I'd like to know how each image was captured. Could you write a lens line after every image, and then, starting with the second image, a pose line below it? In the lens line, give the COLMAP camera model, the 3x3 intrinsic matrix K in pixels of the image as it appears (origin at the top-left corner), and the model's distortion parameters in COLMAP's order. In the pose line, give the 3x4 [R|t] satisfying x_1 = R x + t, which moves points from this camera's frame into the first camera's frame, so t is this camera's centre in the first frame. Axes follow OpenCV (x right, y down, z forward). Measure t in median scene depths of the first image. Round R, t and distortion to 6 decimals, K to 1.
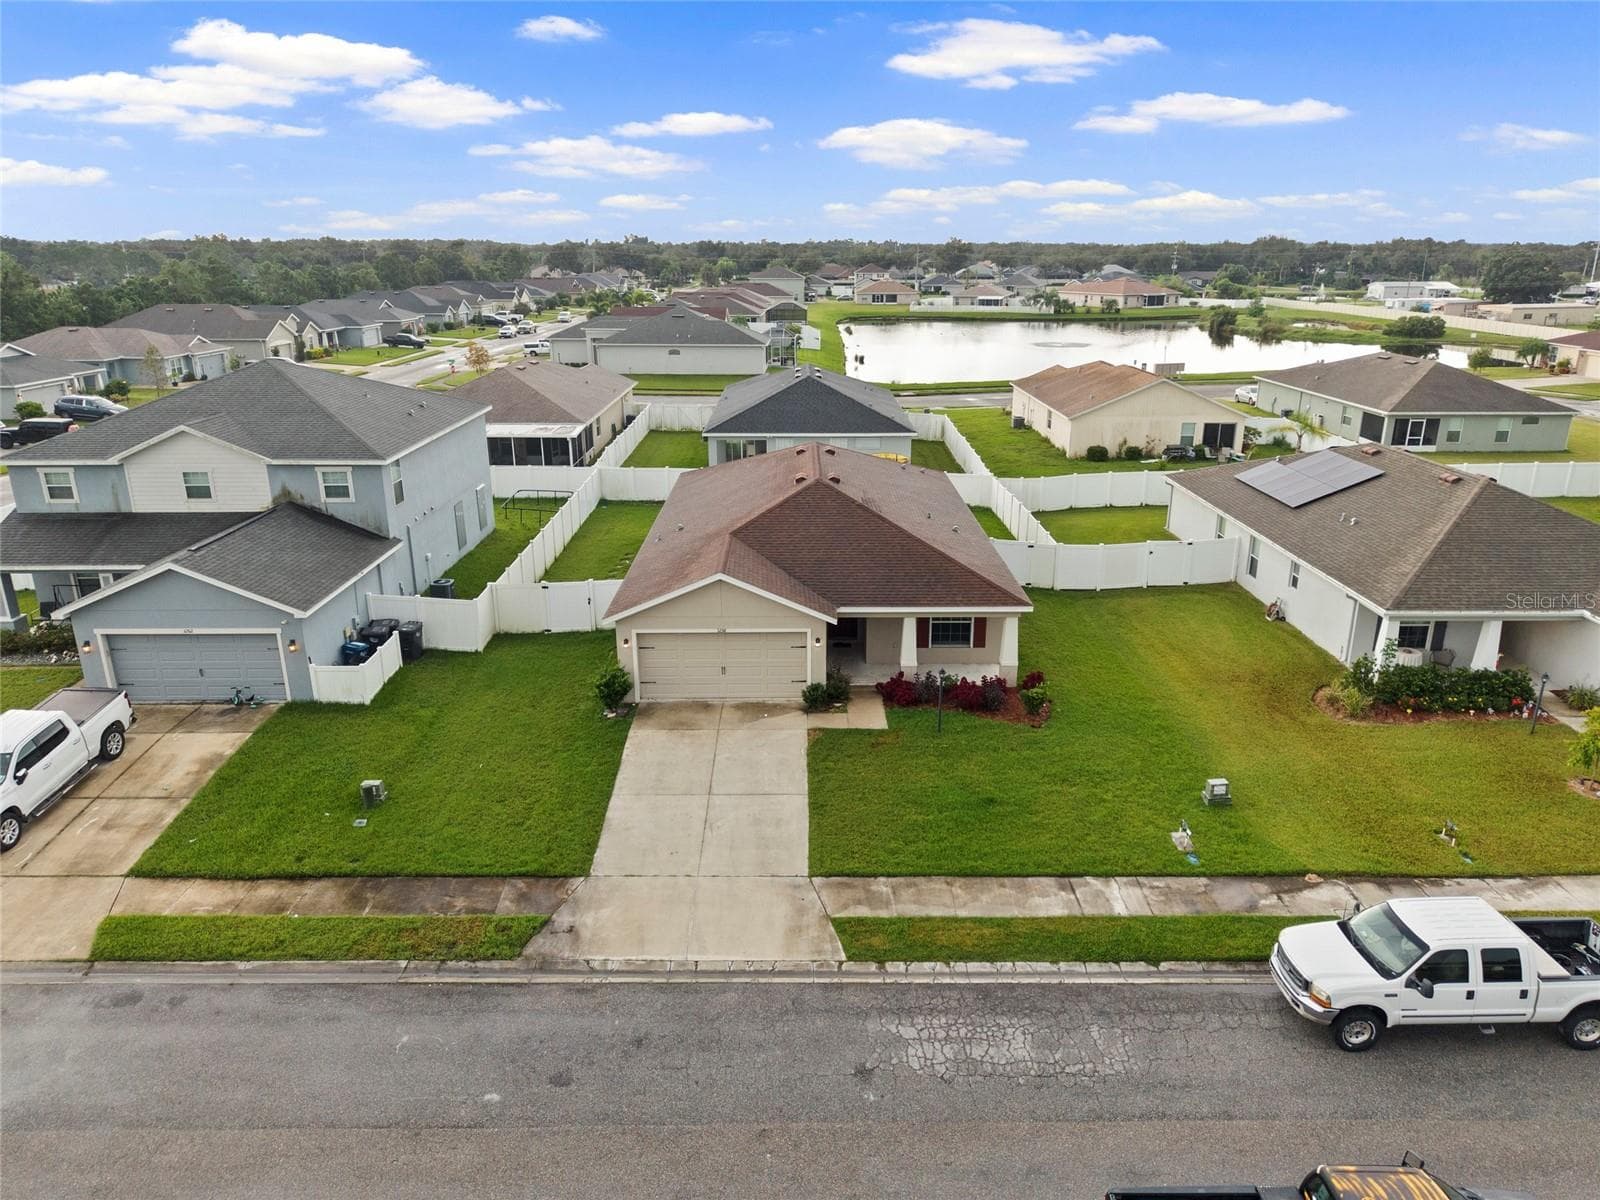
lens RADIAL K [[1035.7, 0, 800.0], [0, 1035.7, 600.0], [0, 0, 1]] dist [0.023656, -0.022741]
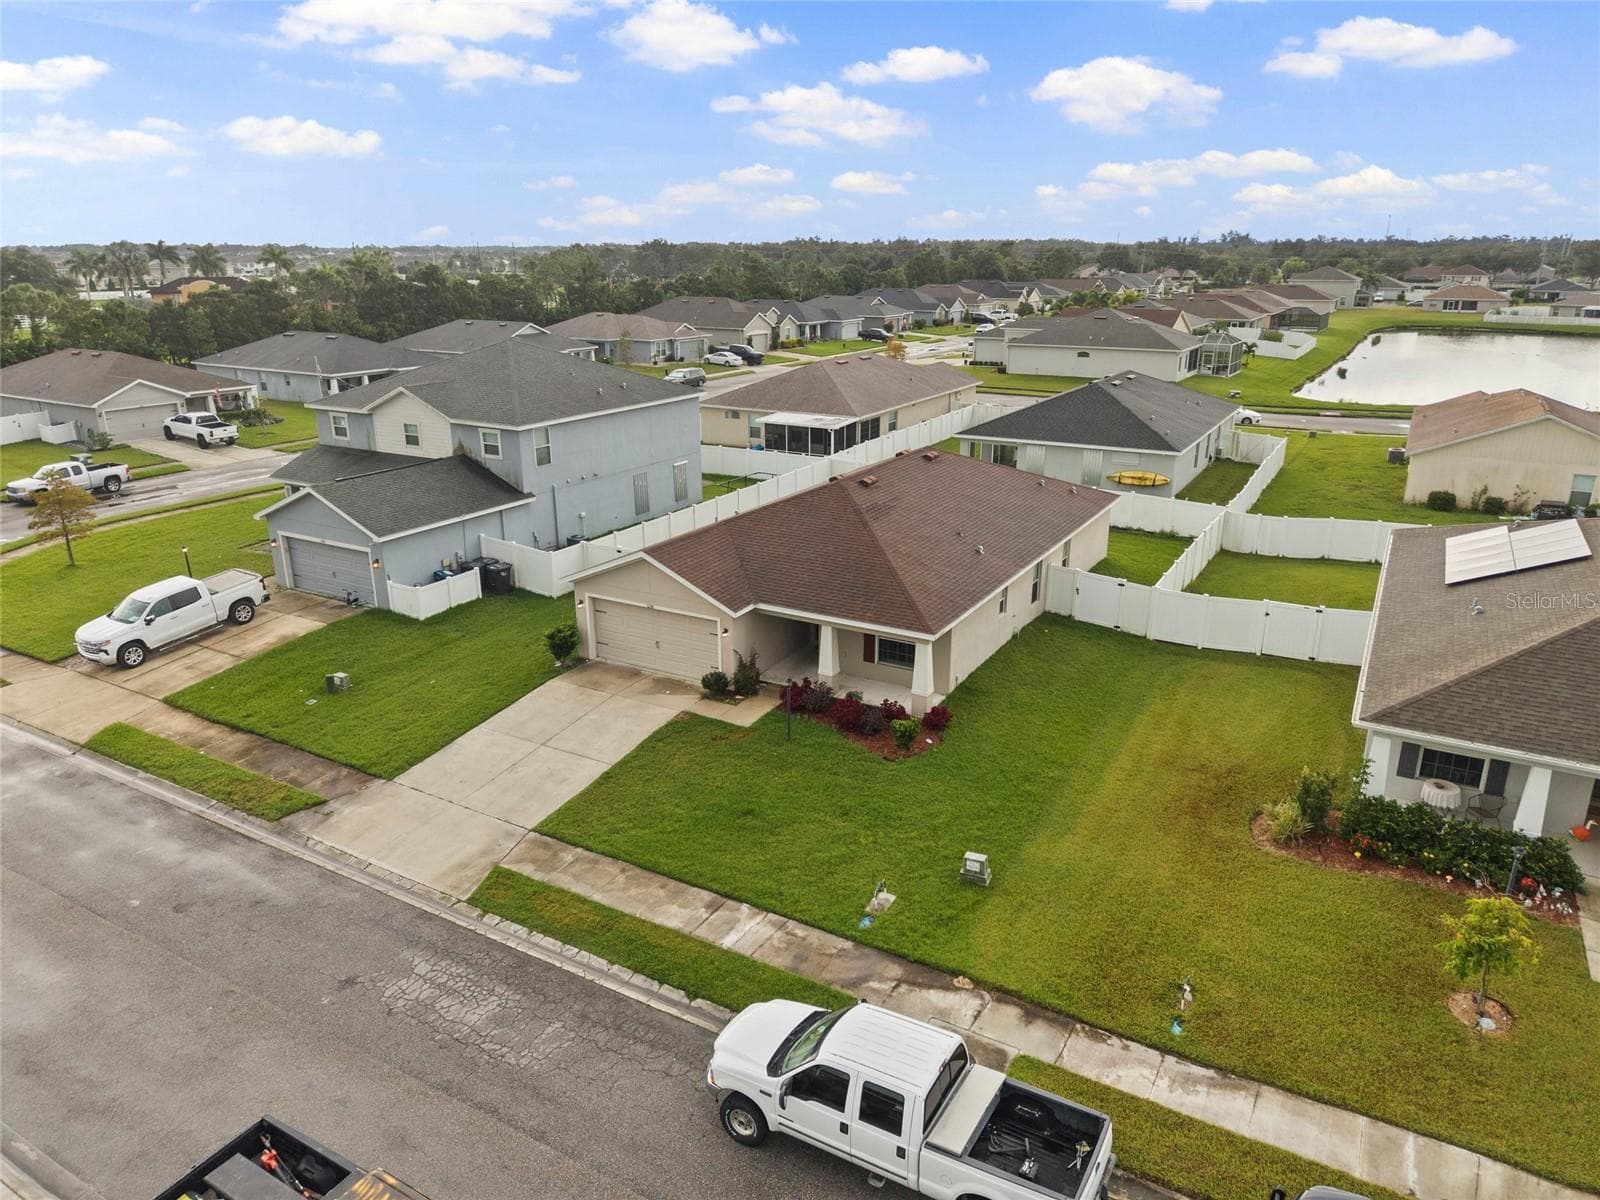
lens RADIAL K [[1035.7, 0, 800.0], [0, 1035.7, 600.0], [0, 0, 1]] dist [0.023656, -0.022741]
pose [[0.870655, 0.157002, -0.466165, 0.556357], [-0.157016, 0.986822, 0.039098, -0.042725], [0.466160, 0.039154, 0.883833, 0.129545]]
